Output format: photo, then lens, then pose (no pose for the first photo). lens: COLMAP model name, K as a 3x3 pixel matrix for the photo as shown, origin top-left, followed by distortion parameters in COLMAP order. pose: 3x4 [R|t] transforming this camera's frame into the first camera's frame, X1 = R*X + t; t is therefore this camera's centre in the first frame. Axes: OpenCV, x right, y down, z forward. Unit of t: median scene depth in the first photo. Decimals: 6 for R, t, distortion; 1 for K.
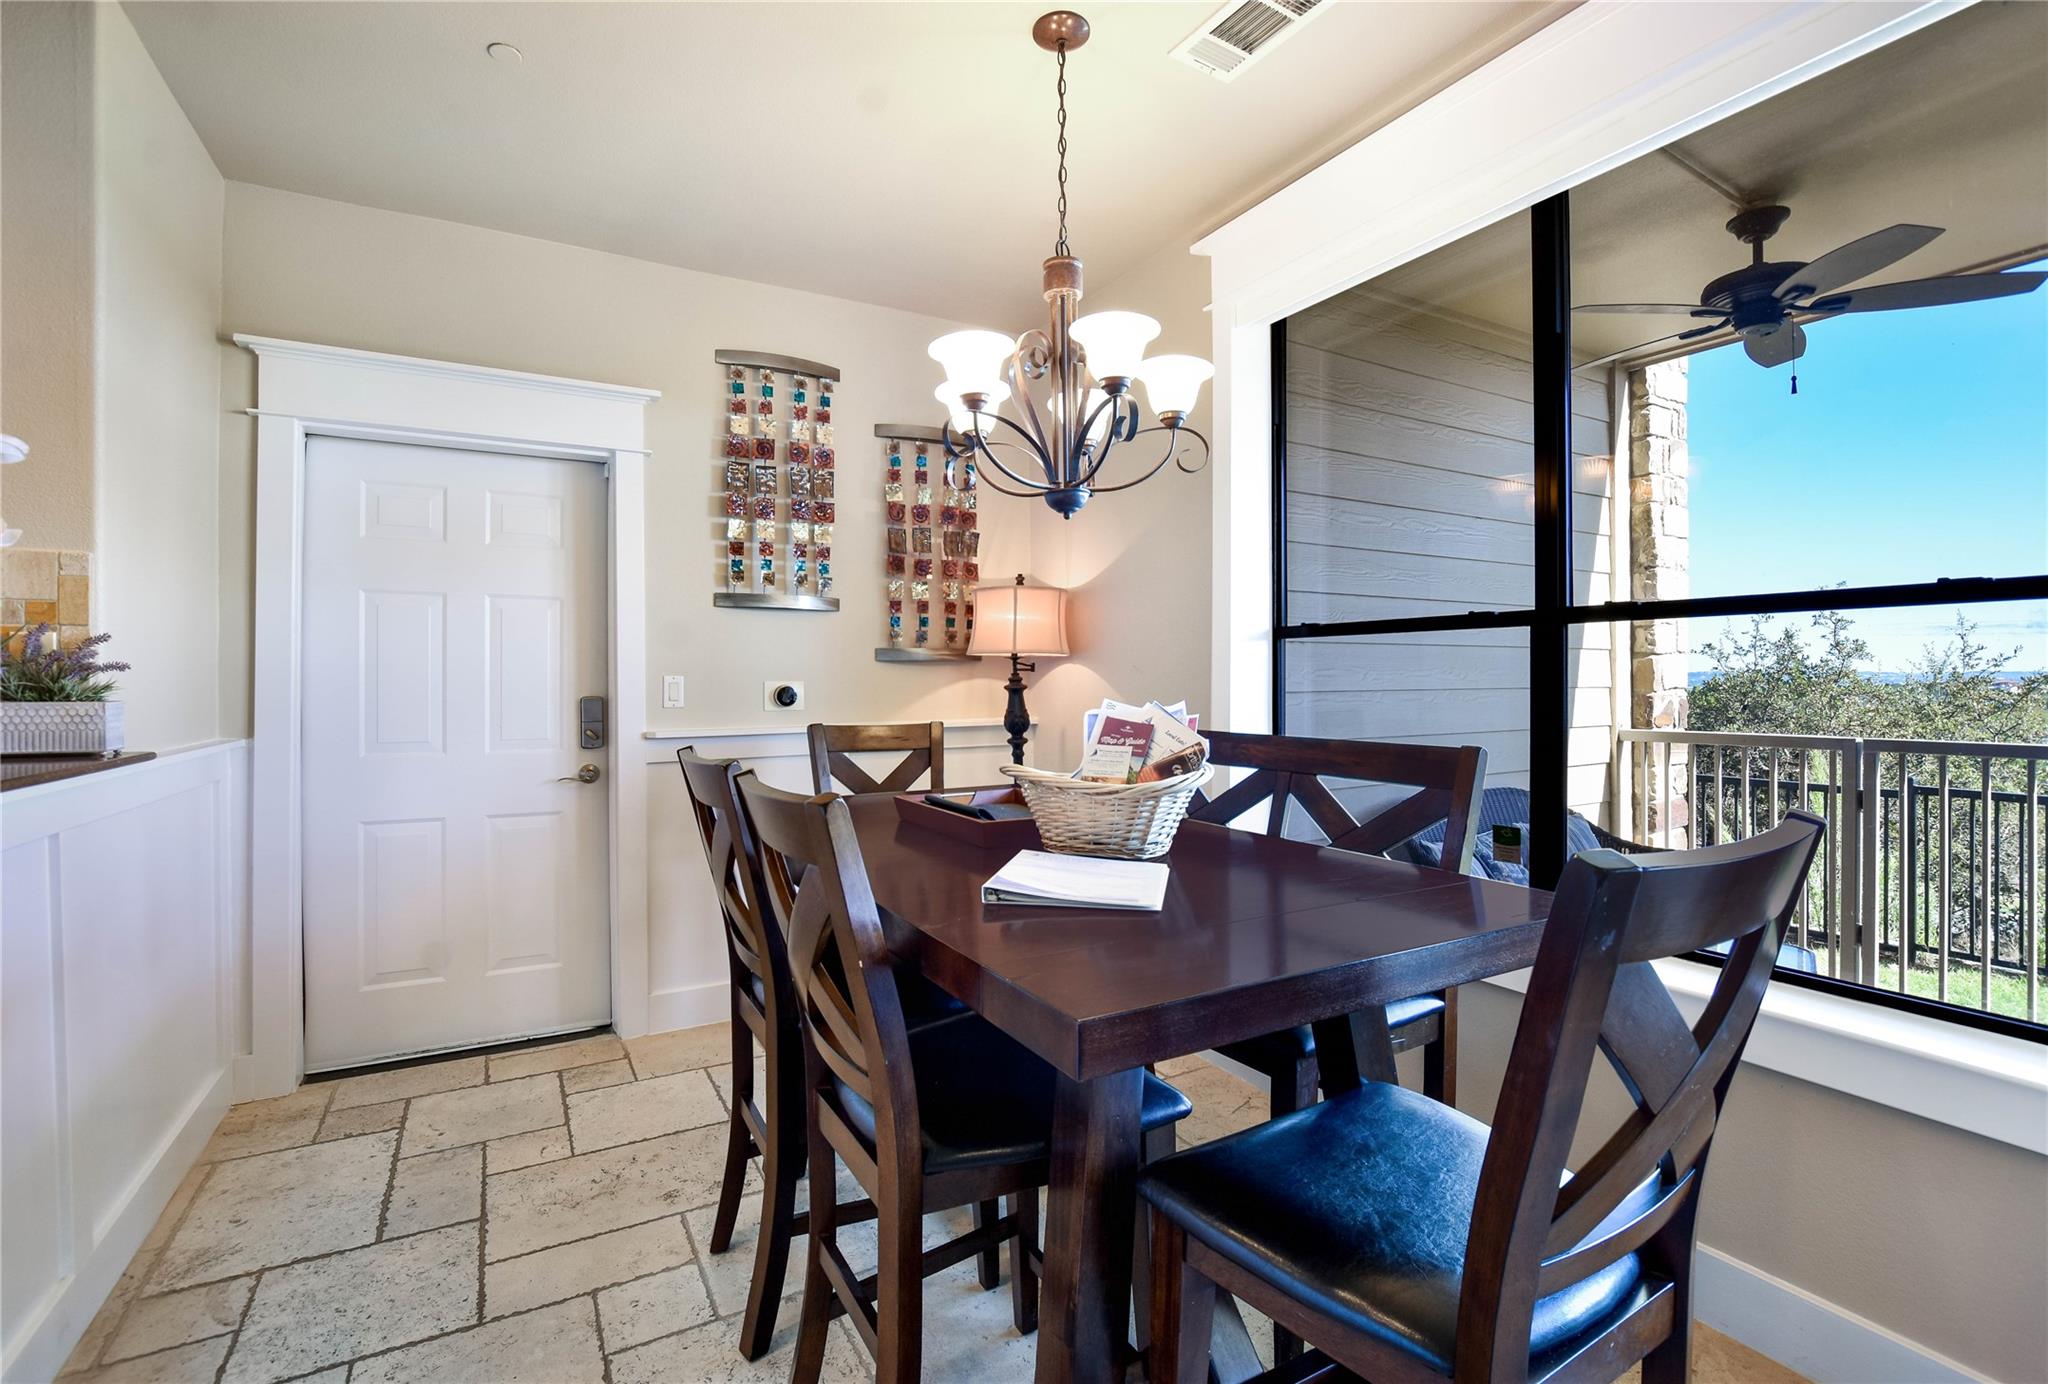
lens RADIAL K [[912.0, 0, 1015.6], [0, 912.0, 678.9], [0, 0, 1]] dist [-0.030742, 0.000207]
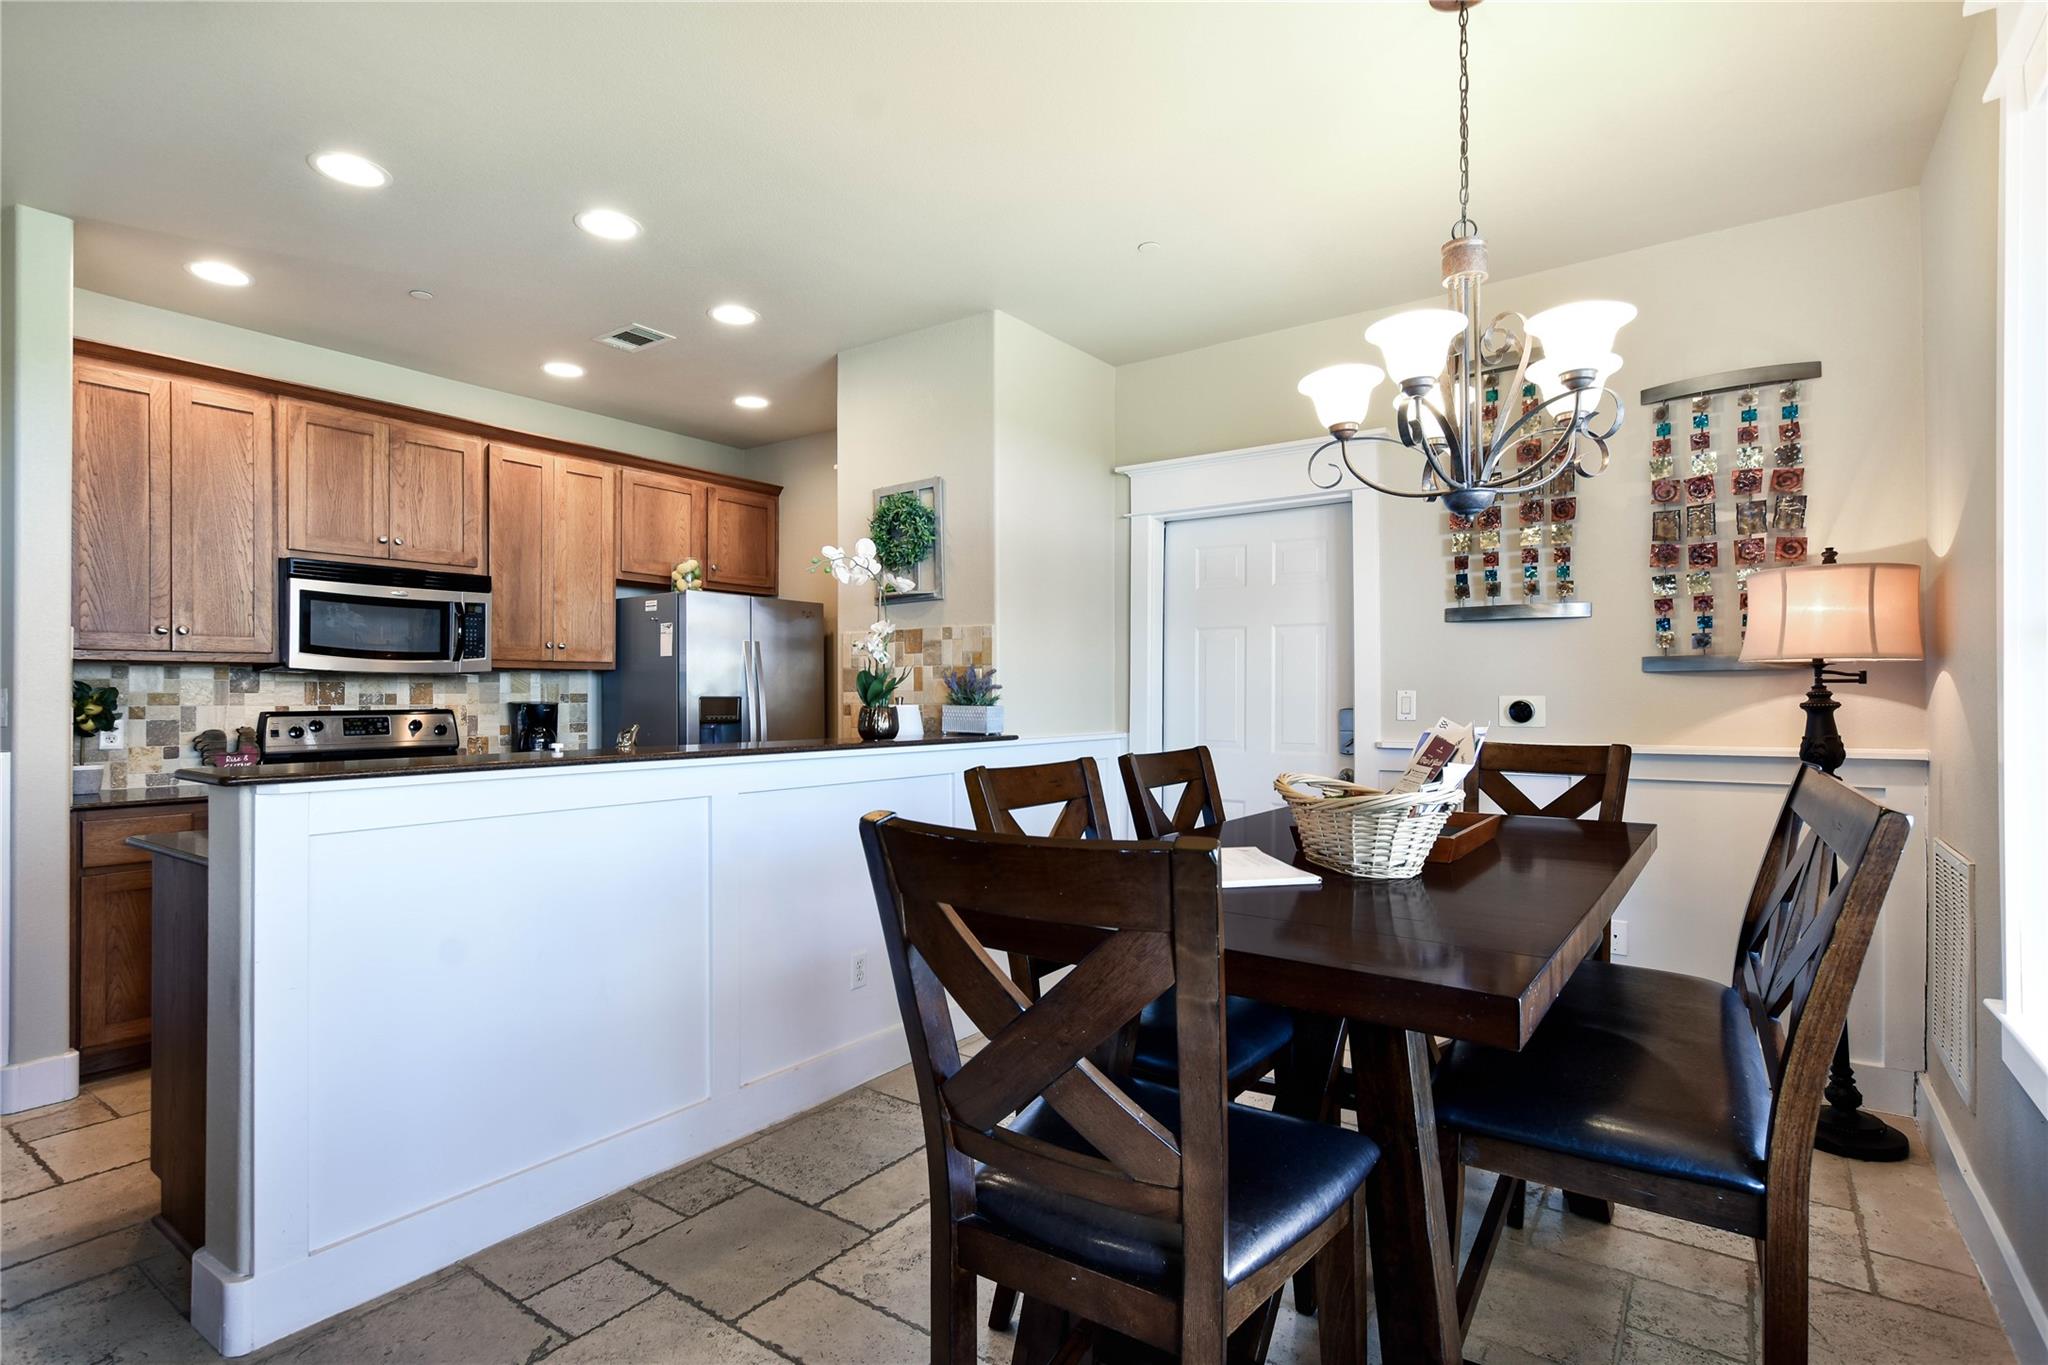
lens RADIAL K [[1000.0, 0, 1027.5], [0, 1000.0, 691.3], [0, 0, 1]] dist [-0.000614, -0.000707]
pose [[0.424133, 0.000153, -0.905600, 0.479757], [0.000893, 0.999999, 0.000588, -0.002979], [0.905600, -0.001058, 0.424132, 0.099162]]
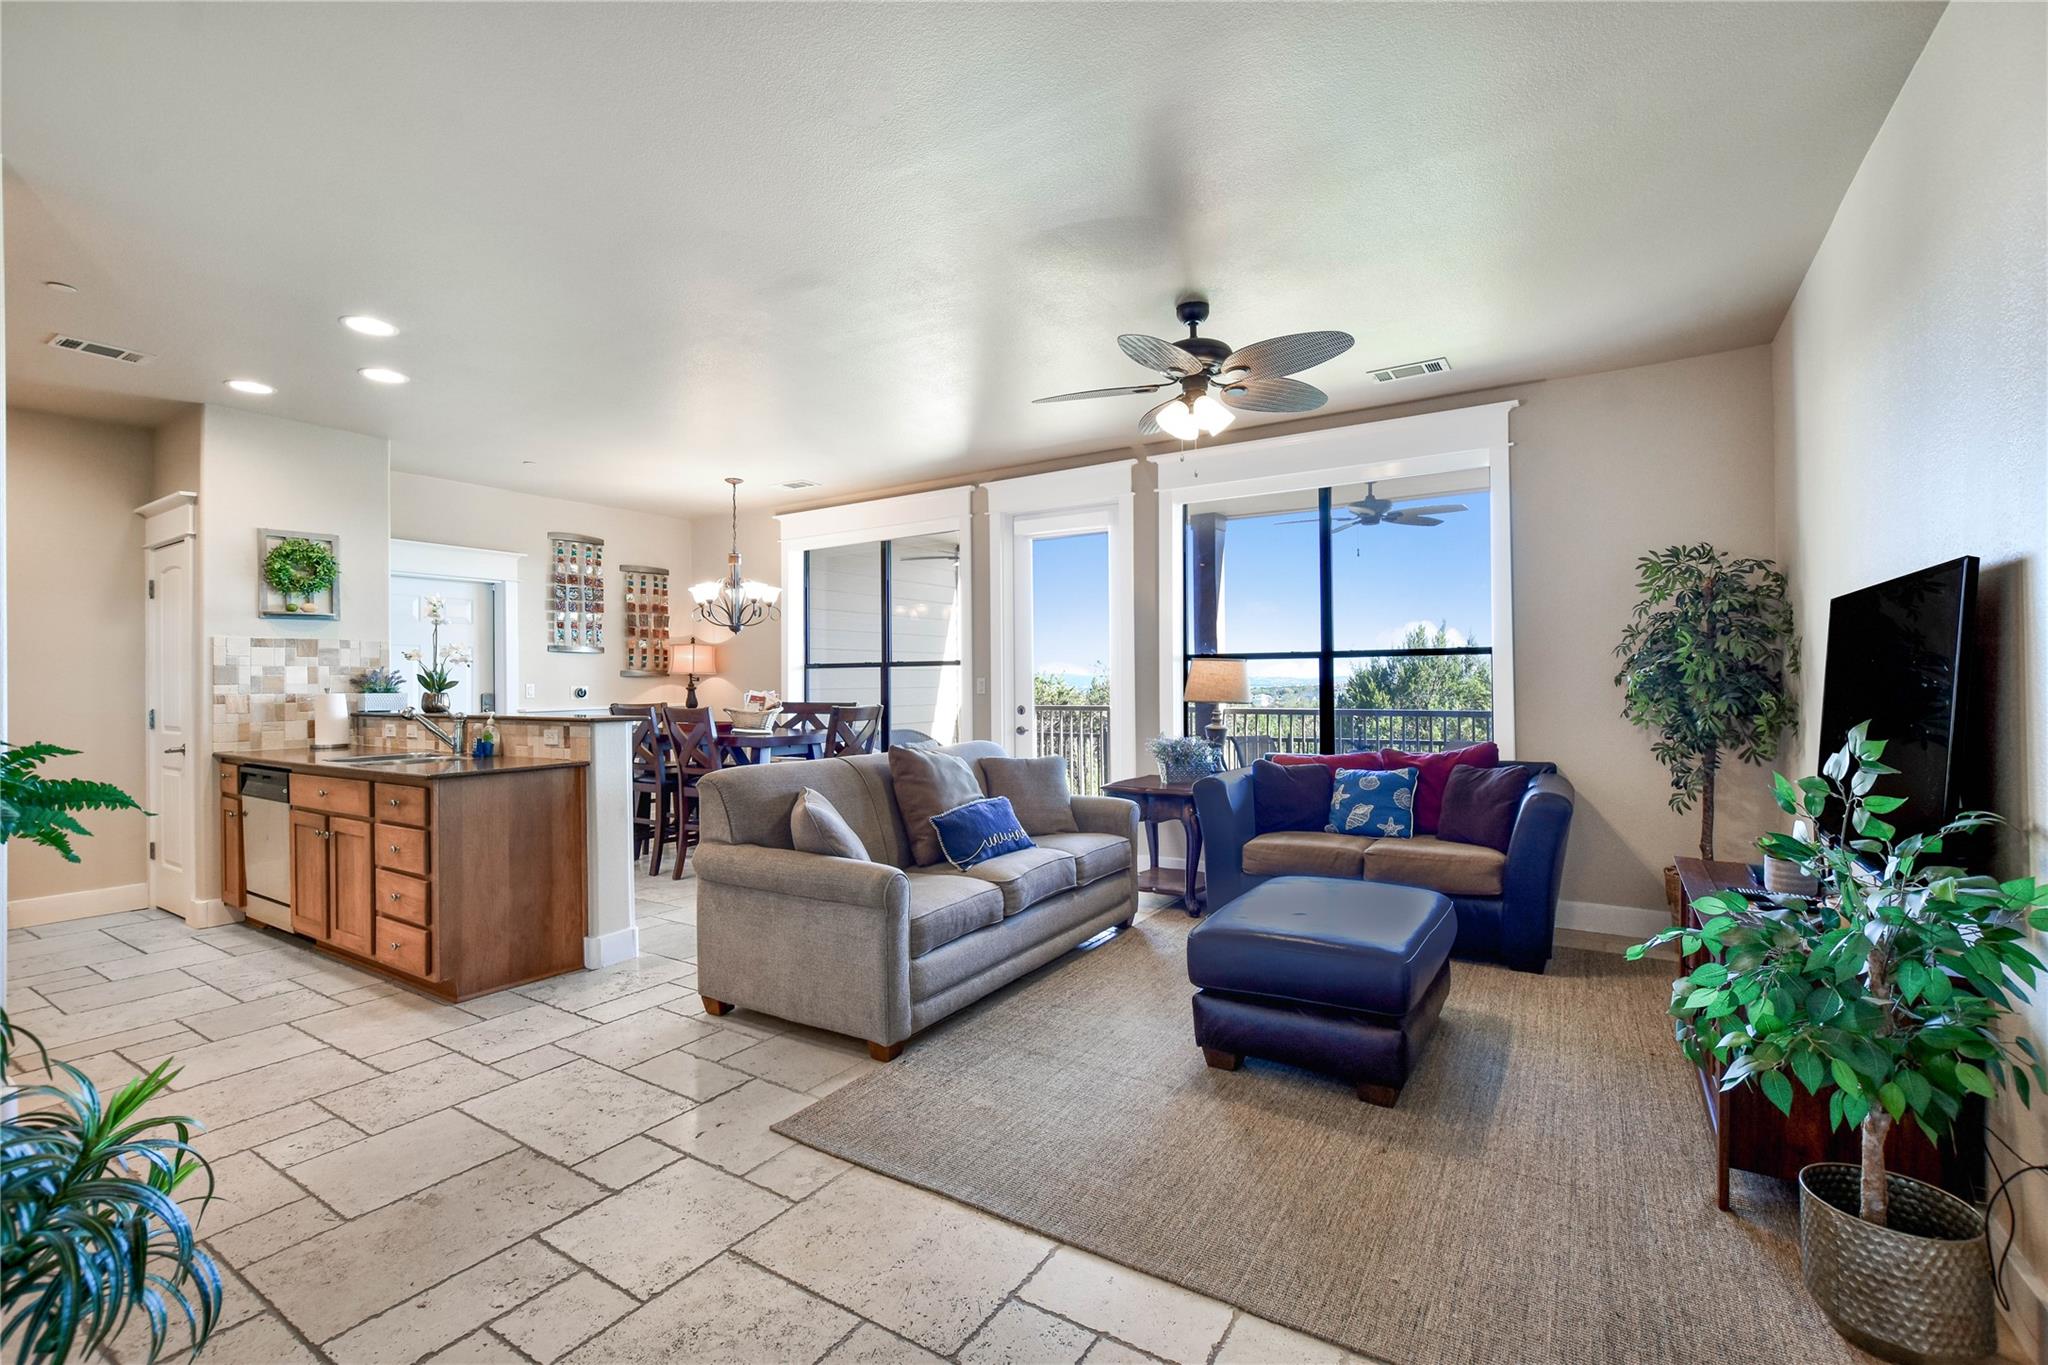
lens RADIAL K [[888.1, 0, 1024.0], [0, 888.1, 682.5], [0, 0, 1]] dist [-0.008857, 0.000689]
pose [[0.883105, -0.002803, 0.469166, -0.317966], [0.003868, 0.999992, -0.001306, 0.001015], [-0.469159, 0.002968, 0.883109, -1.379112]]
